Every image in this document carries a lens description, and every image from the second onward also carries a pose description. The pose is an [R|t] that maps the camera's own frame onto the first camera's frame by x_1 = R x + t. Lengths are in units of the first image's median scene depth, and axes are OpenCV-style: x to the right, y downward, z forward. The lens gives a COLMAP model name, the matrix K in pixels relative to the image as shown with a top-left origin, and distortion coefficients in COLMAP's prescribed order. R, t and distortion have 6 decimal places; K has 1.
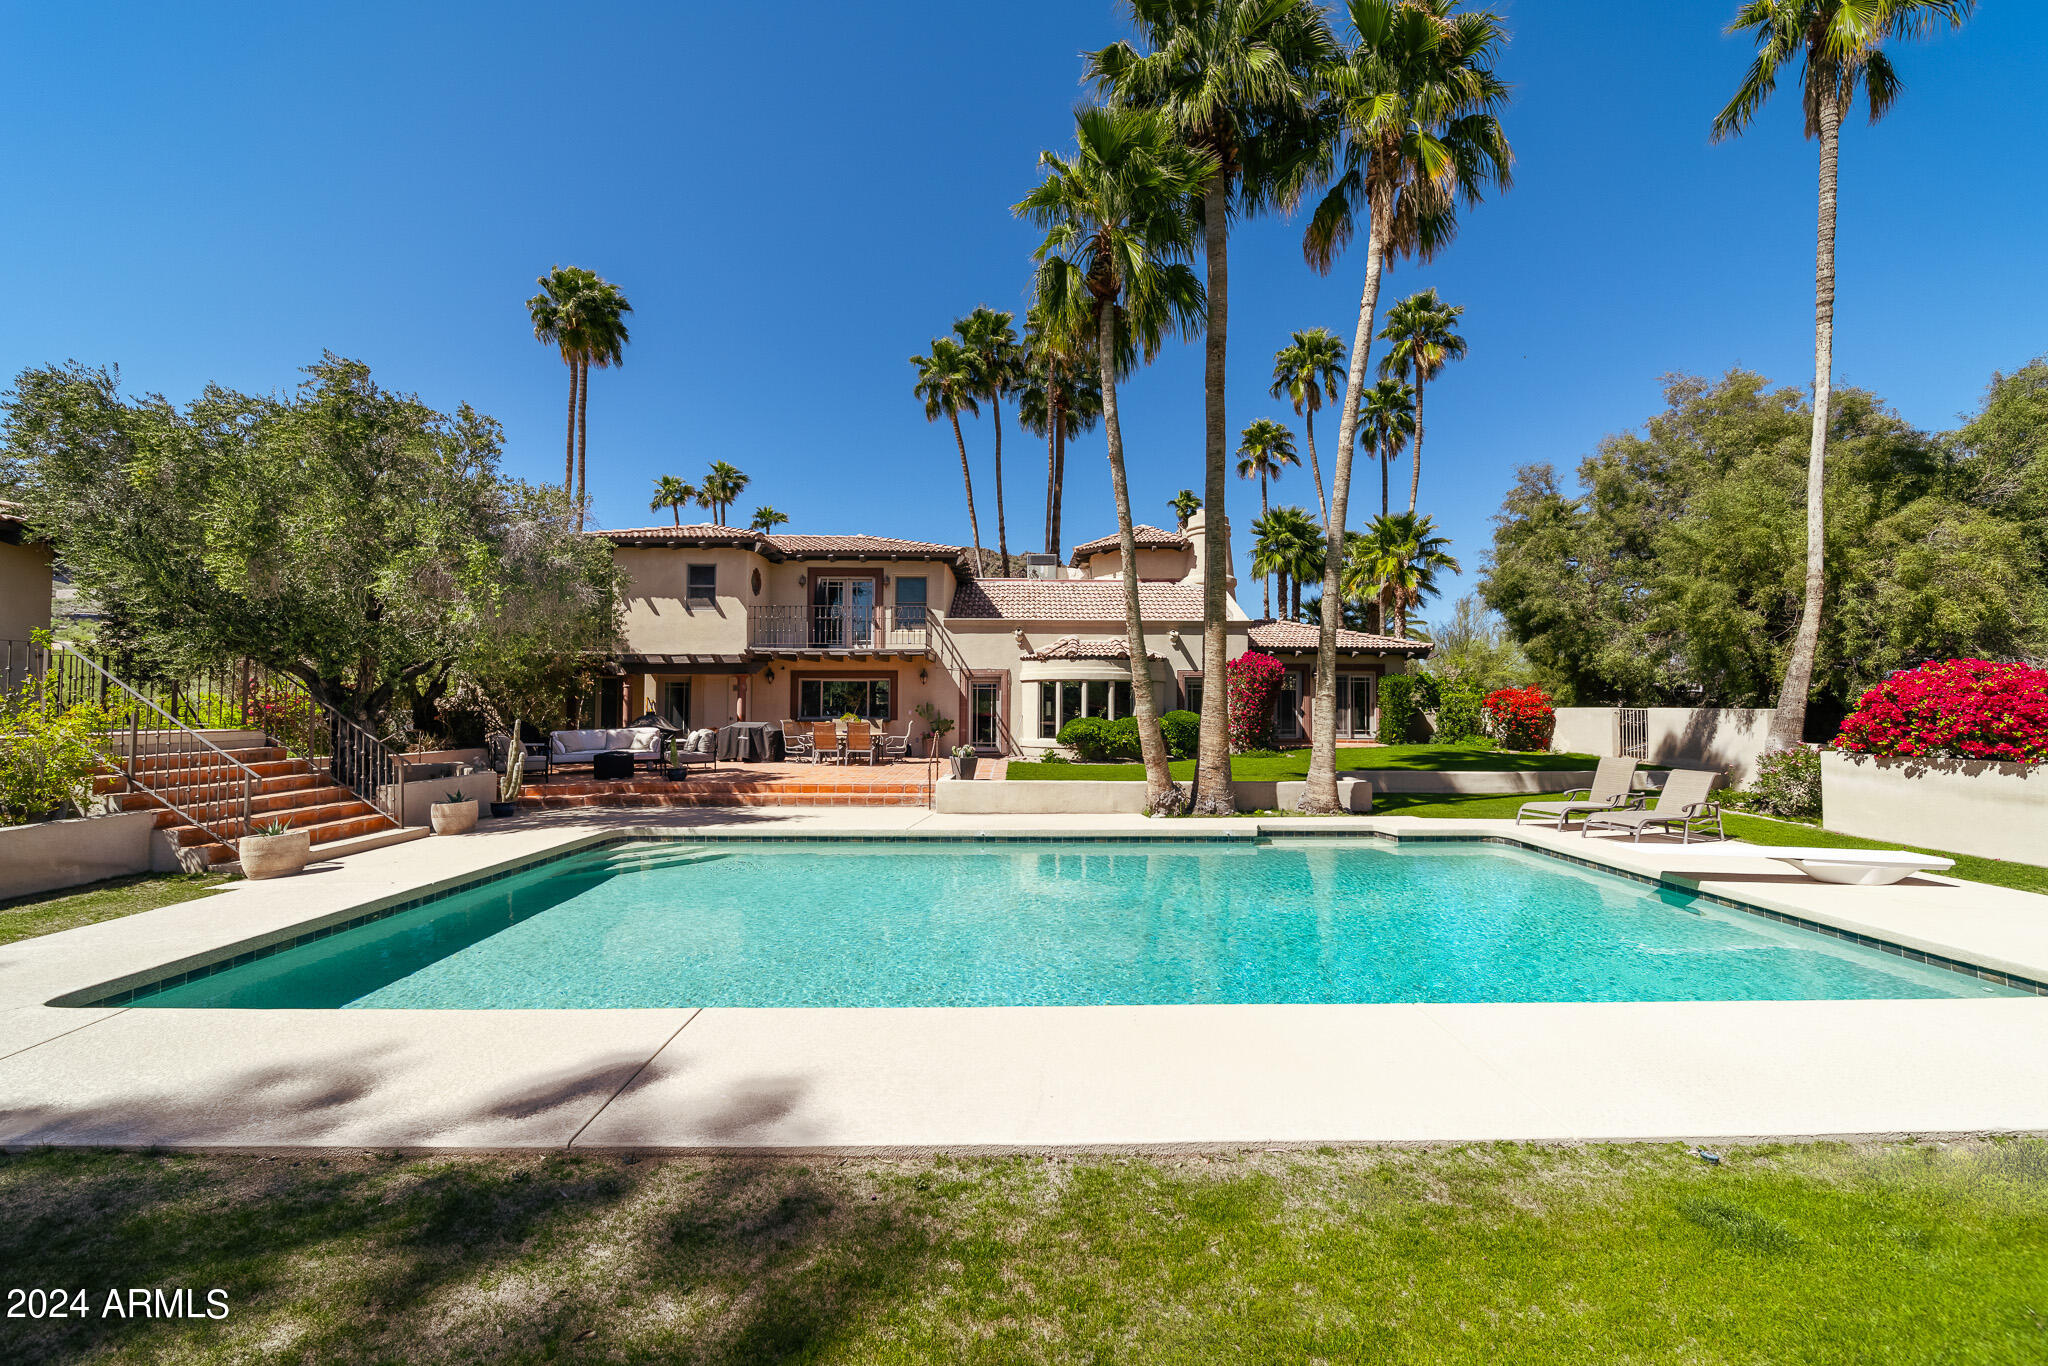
lens RADIAL K [[769.5, 0, 1023.5], [0, 769.5, 706.2], [0, 0, 1]] dist [-0.000686, 0.000070]
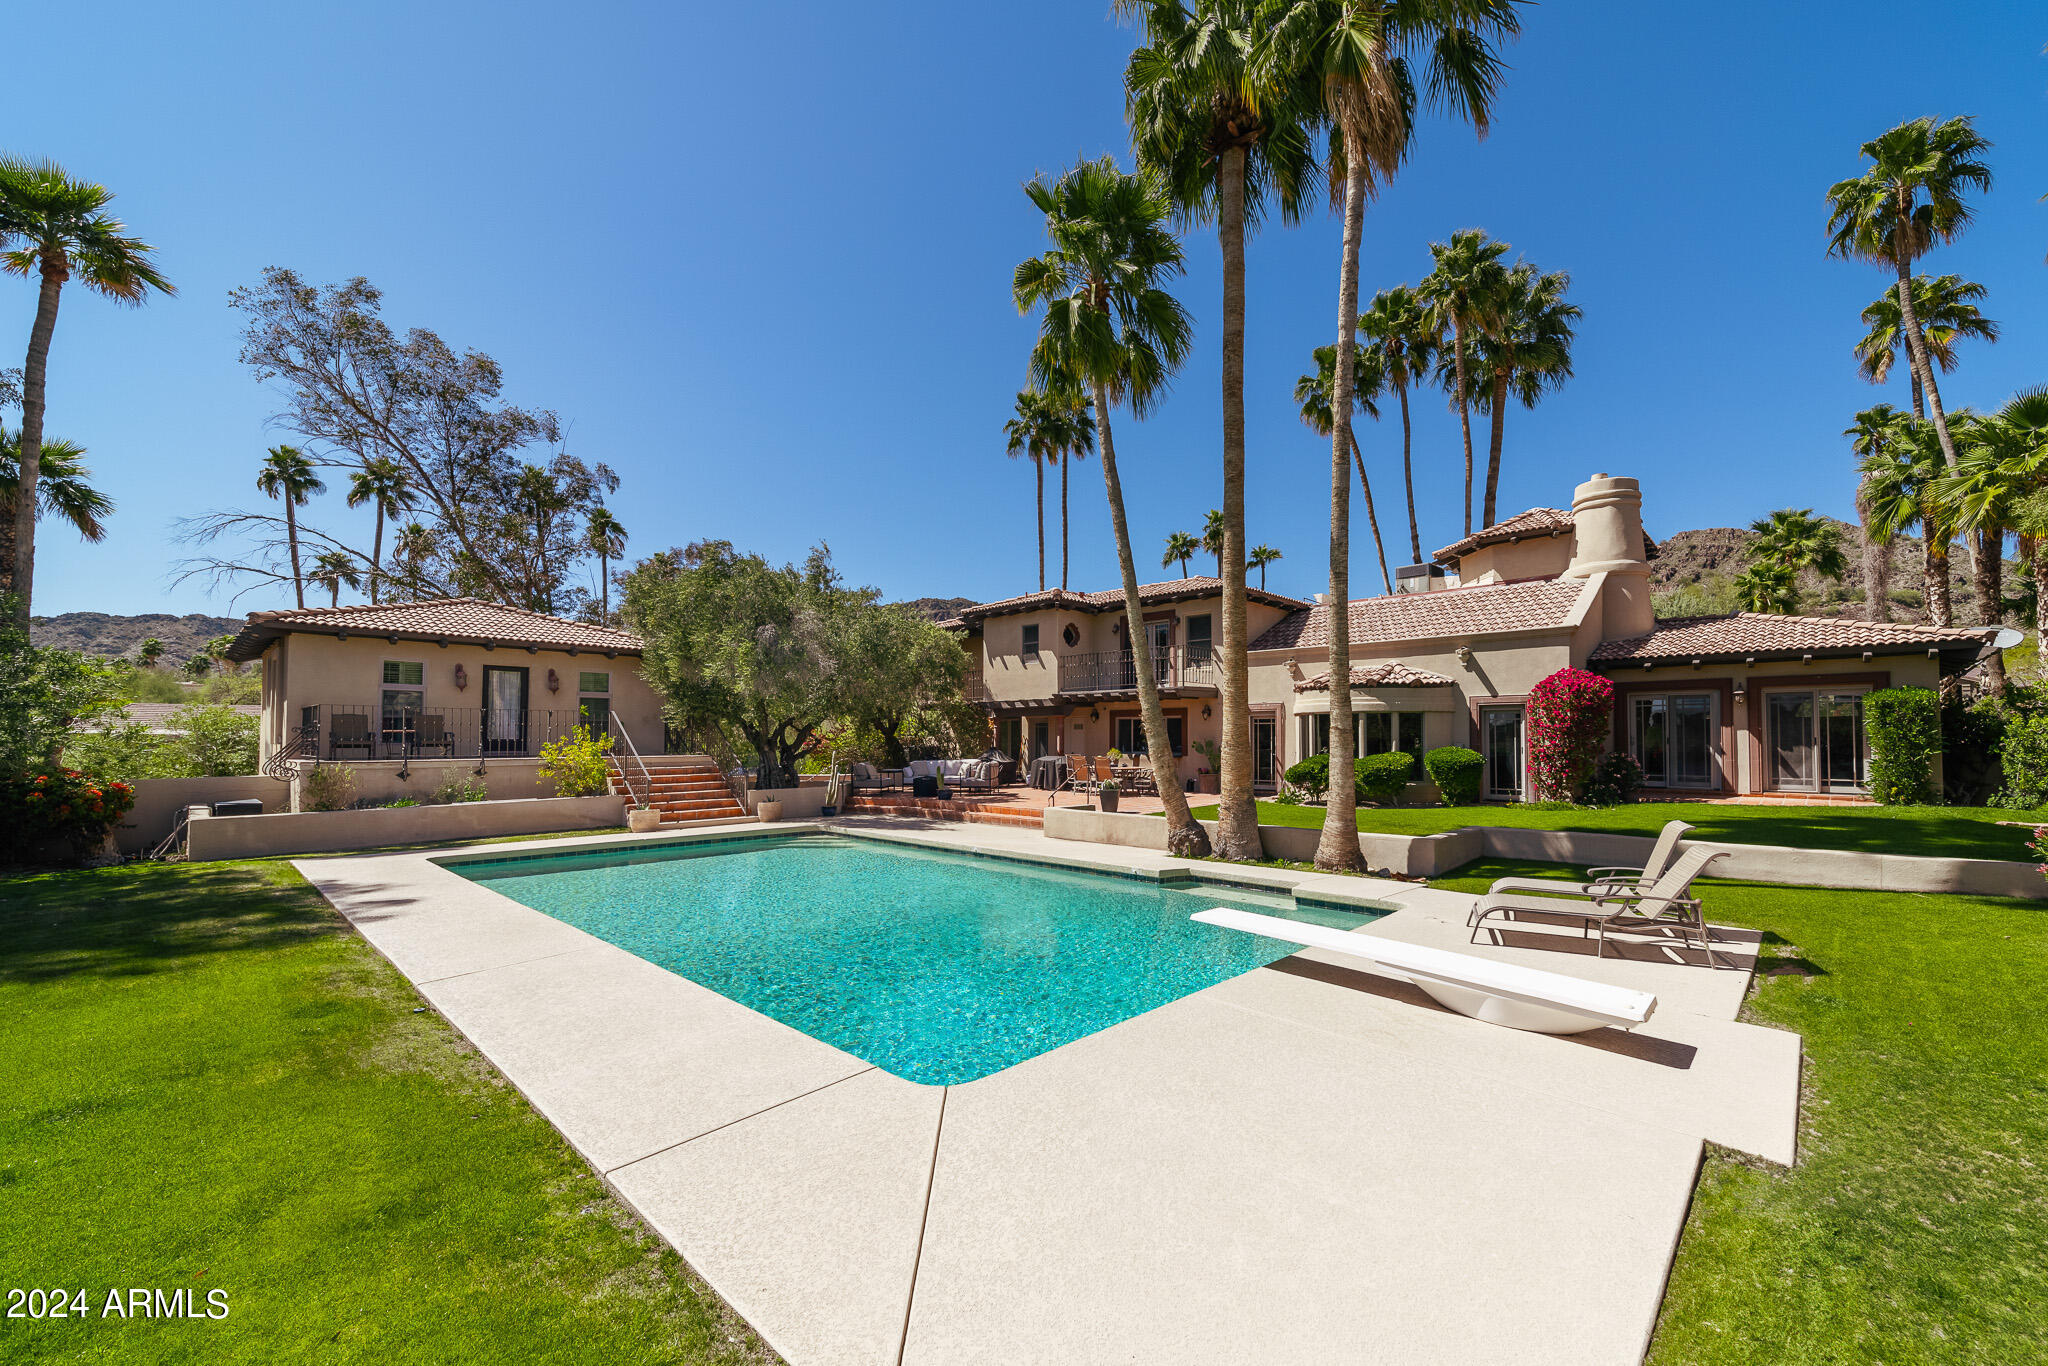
lens RADIAL K [[823.5, 0, 1077.3], [0, 823.5, 729.8], [0, 0, 1]] dist [0.016501, -0.000065]
pose [[0.735565, -0.011509, -0.677357, 0.478962], [0.000432, 0.999863, -0.016520, 0.001667], [0.677454, 0.011859, 0.735469, 0.093961]]
